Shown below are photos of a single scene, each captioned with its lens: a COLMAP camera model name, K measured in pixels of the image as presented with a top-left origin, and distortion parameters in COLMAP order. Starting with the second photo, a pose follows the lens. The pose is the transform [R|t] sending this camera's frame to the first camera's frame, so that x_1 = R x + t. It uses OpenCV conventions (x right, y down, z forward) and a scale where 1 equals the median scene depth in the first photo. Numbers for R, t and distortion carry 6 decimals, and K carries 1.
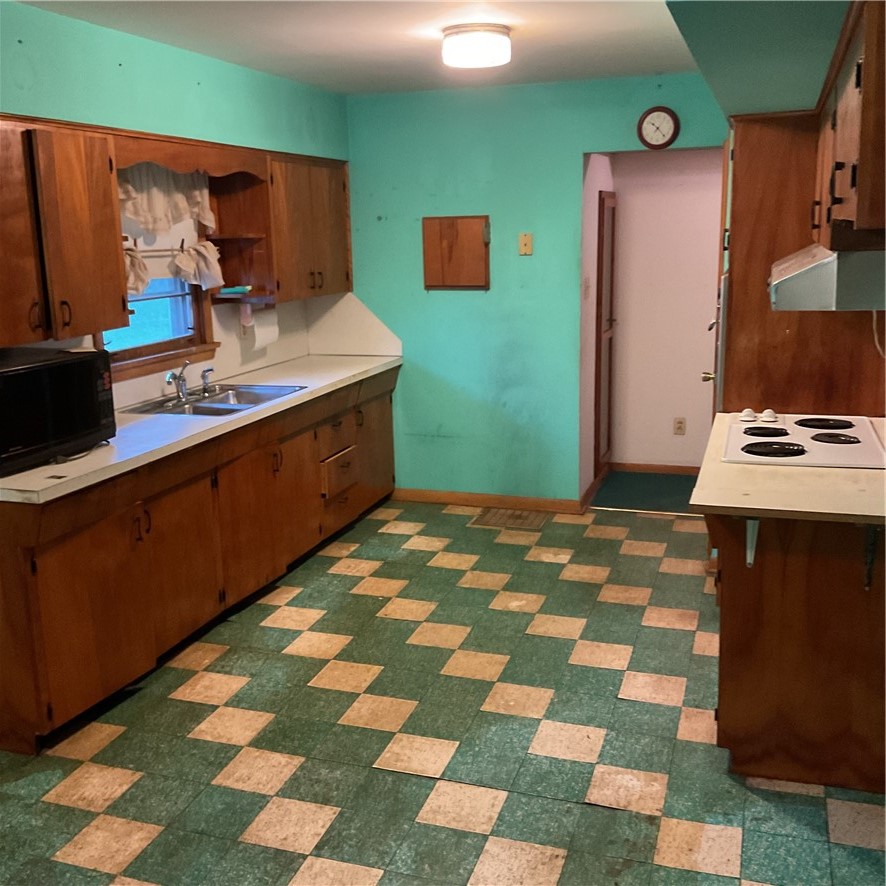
lens RADIAL K [[990.8, 0, 448.8], [0, 990.8, 439.2], [0, 0, 1]] dist [0.075199, 0.000000]
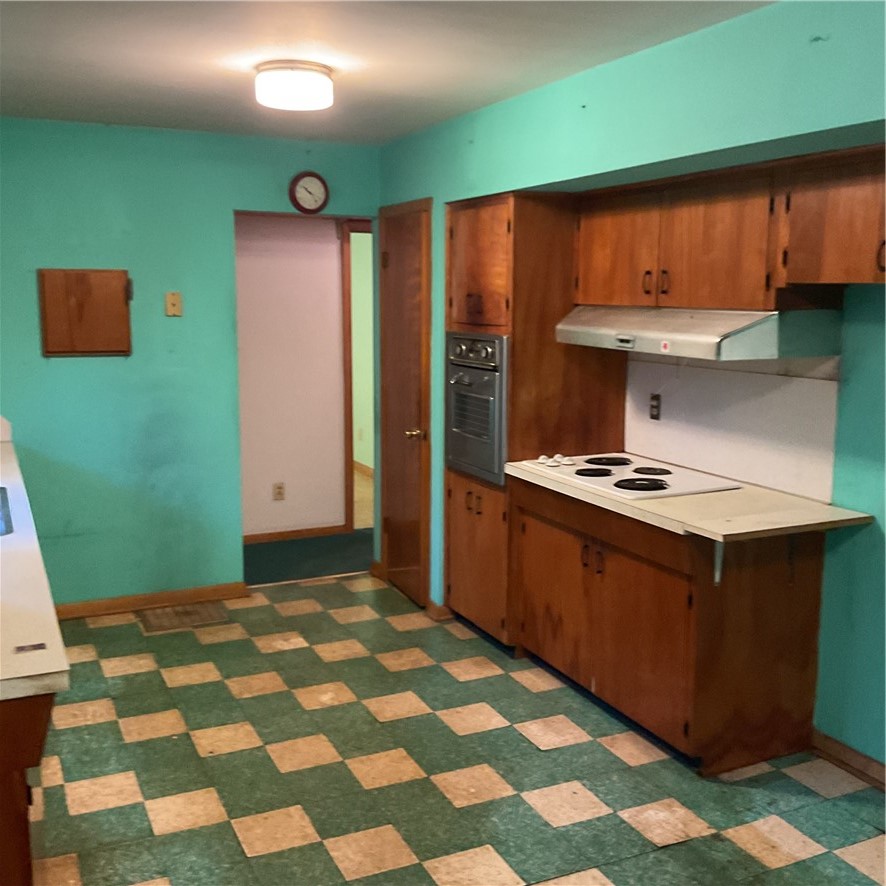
lens RADIAL K [[990.8, 0, 448.5], [0, 990.8, 438.3], [0, 0, 1]] dist [0.075199, 0.000000]
pose [[0.723117, -0.077866, 0.686322, -0.449742], [0.125116, 0.991955, -0.019282, -0.036057], [-0.679299, 0.099813, 0.727042, 0.239778]]
